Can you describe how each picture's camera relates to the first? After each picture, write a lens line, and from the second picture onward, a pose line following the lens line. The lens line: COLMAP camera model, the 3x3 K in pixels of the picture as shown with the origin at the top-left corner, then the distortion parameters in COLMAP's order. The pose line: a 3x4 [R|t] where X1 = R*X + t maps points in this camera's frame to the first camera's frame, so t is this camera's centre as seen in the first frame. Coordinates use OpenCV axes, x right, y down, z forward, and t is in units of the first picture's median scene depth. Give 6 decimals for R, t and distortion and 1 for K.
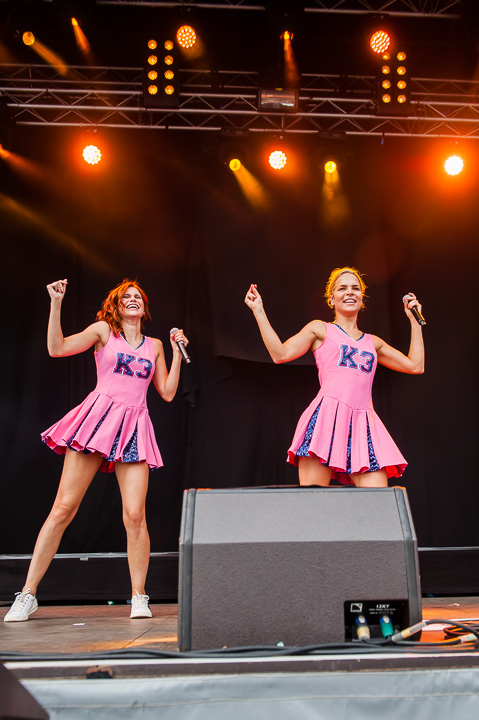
lens RADIAL K [[670.1, 0, 259.9], [0, 670.1, 394.9], [0, 0, 1]] dist [-0.014629, -0.016638]
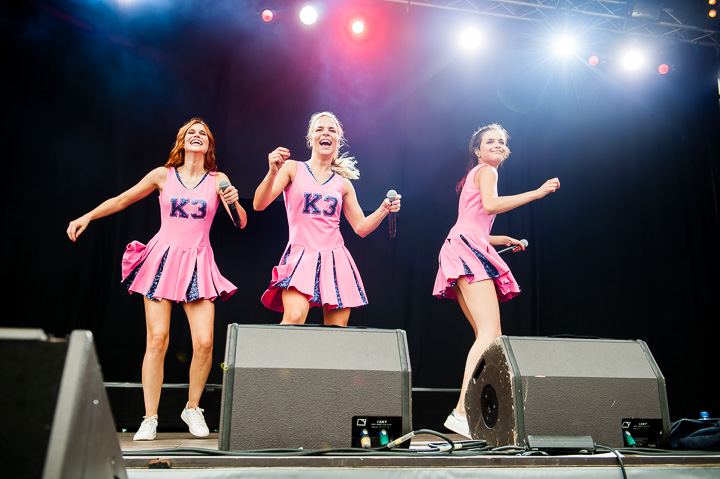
lens RADIAL K [[662.8, 0, 360.0], [0, 662.8, 239.5], [0, 0, 1]] dist [0.005724, 0.002839]
pose [[0.989314, 0.064328, 0.130841, -0.045805], [-0.064575, 0.997910, -0.002358, -0.026397], [-0.130719, -0.006116, 0.991401, -0.247105]]
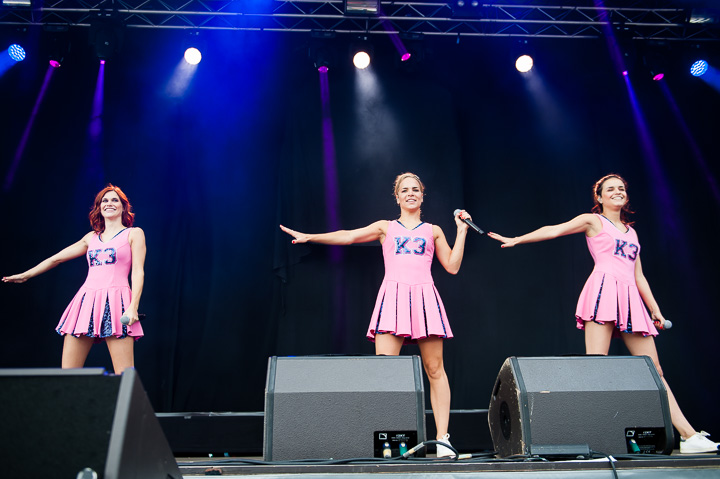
lens RADIAL K [[664.2, 0, 342.1], [0, 664.2, 252.9], [0, 0, 1]] dist [-0.006987, -0.000344]
pose [[0.999823, 0.001915, -0.018692, 0.078006], [-0.002240, 0.999847, -0.017348, -0.064243], [0.018656, 0.017387, 0.999675, -0.480530]]
